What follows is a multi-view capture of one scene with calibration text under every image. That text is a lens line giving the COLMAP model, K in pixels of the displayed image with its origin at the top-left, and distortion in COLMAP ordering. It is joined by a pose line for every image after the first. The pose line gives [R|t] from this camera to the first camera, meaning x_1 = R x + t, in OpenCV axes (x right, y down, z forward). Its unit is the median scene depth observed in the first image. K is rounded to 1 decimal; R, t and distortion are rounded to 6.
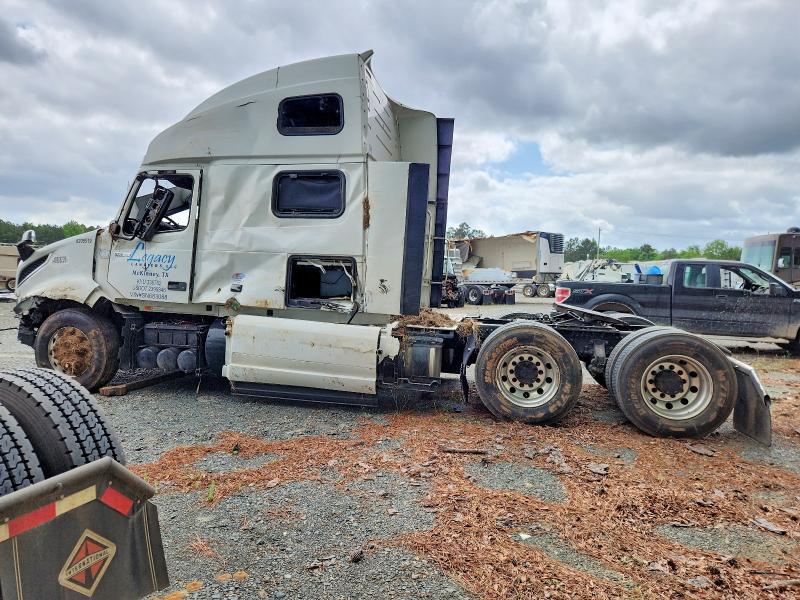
lens RADIAL K [[534.9, 0, 400.0], [0, 534.9, 300.0], [0, 0, 1]] dist [0.081364, -0.000055]
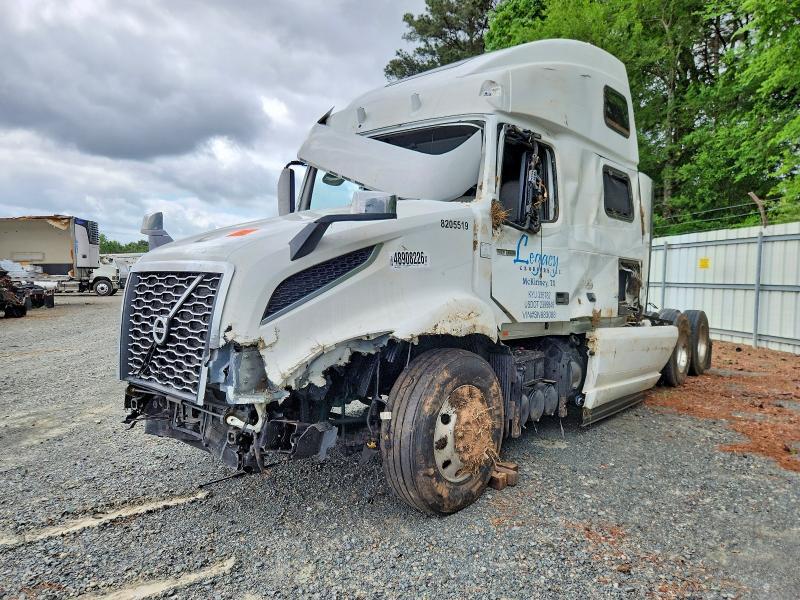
lens RADIAL K [[524.4, 0, 400.0], [0, 524.4, 300.0], [0, 0, 1]] dist [0.060712, -0.052556]
pose [[0.485402, -0.053041, 0.872681, -1.106938], [0.039721, 0.998465, 0.038593, -0.058019], [-0.873388, 0.015931, 0.486764, 0.826635]]
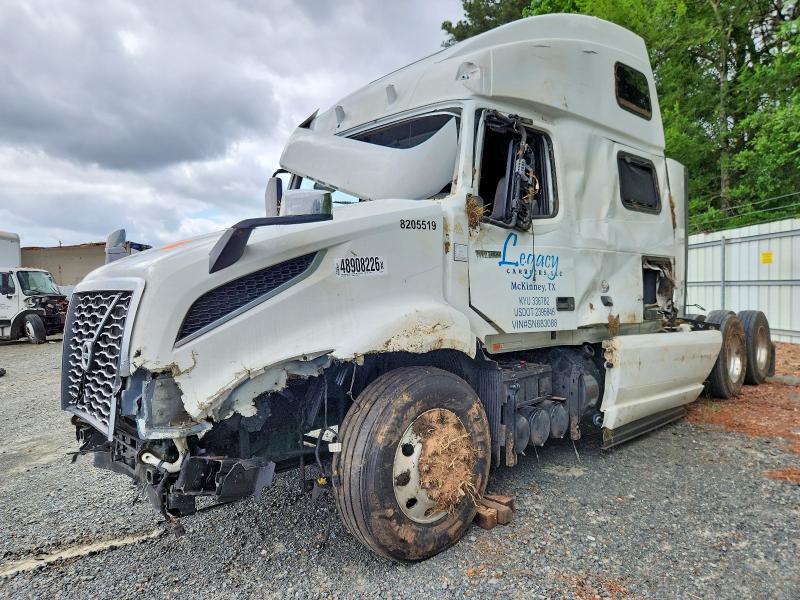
lens RADIAL K [[524.4, 0, 400.0], [0, 524.4, 300.0], [0, 0, 1]] dist [0.060712, -0.052556]
pose [[0.572914, -0.055766, 0.817716, -1.002824], [0.078331, 0.996841, 0.013101, -0.052175], [-0.815864, 0.056547, 0.575472, 0.784160]]
